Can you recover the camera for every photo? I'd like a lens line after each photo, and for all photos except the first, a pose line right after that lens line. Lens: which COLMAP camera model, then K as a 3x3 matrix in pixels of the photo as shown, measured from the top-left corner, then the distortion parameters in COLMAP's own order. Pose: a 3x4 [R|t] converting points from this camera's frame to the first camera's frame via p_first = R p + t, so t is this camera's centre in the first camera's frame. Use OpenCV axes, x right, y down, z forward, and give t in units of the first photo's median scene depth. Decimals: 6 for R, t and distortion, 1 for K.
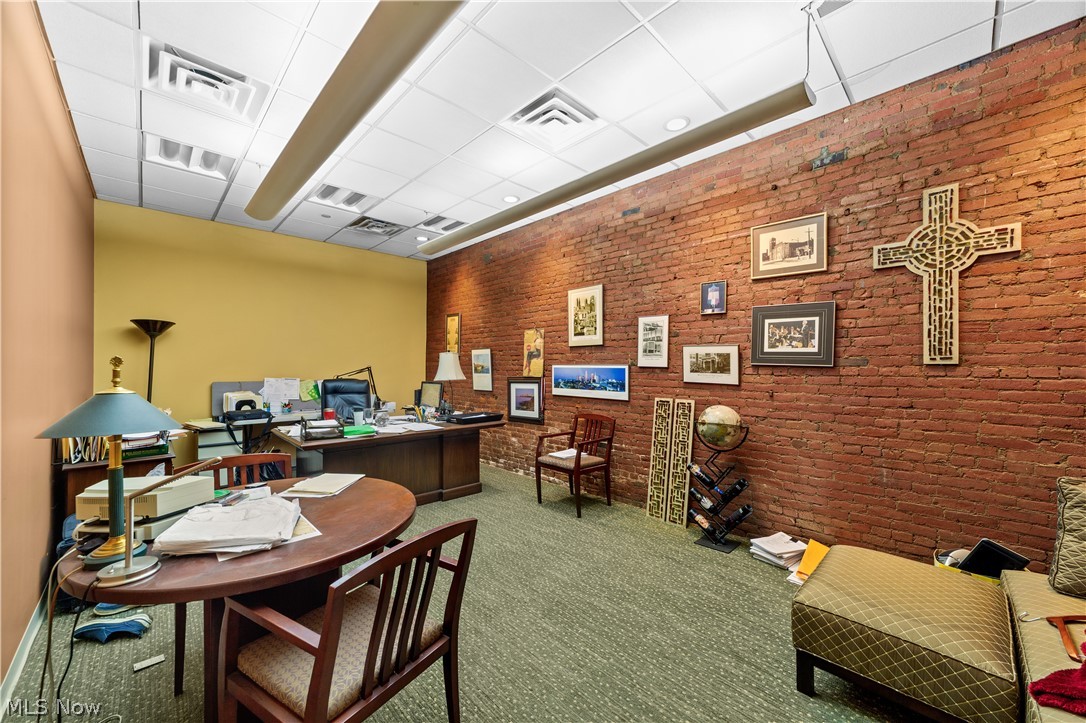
lens RADIAL K [[420.1, 0, 545.5], [0, 420.1, 364.3], [0, 0, 1]] dist [-0.016171, 0.006601]
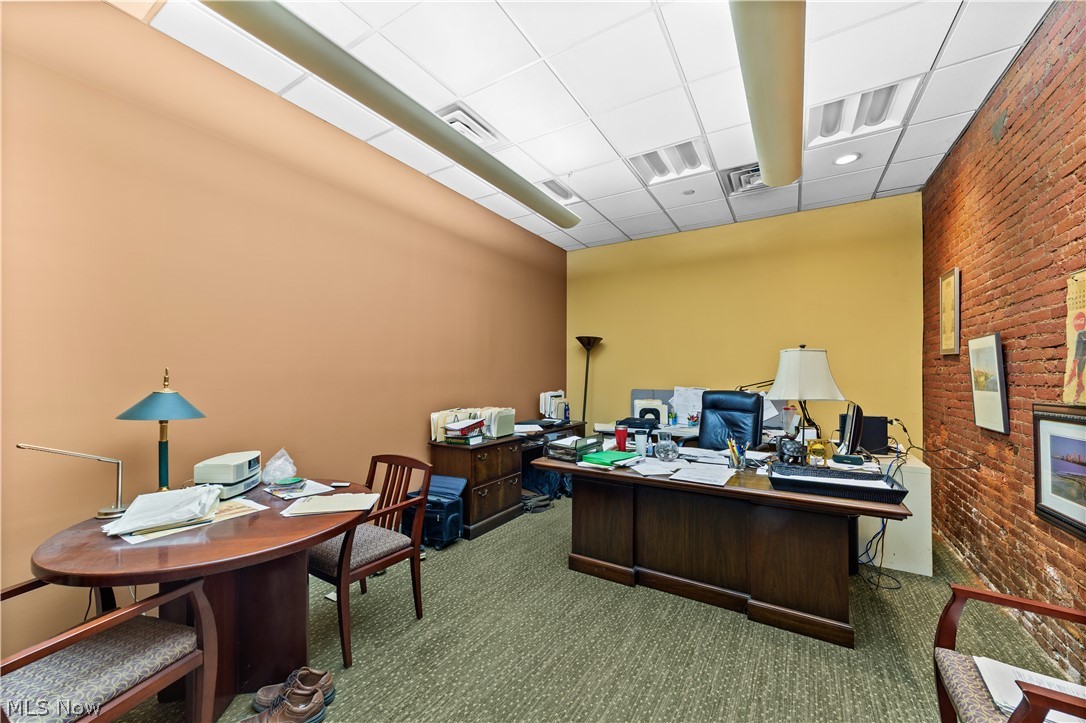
lens RADIAL K [[420.1, 0, 539.3], [0, 420.1, 365.8], [0, 0, 1]] dist [-0.016171, 0.006601]
pose [[0.235752, -0.018432, -0.971638, 0.181762], [0.003562, 0.999830, -0.018103, 0.001449], [0.971807, 0.000807, 0.235778, 0.473476]]
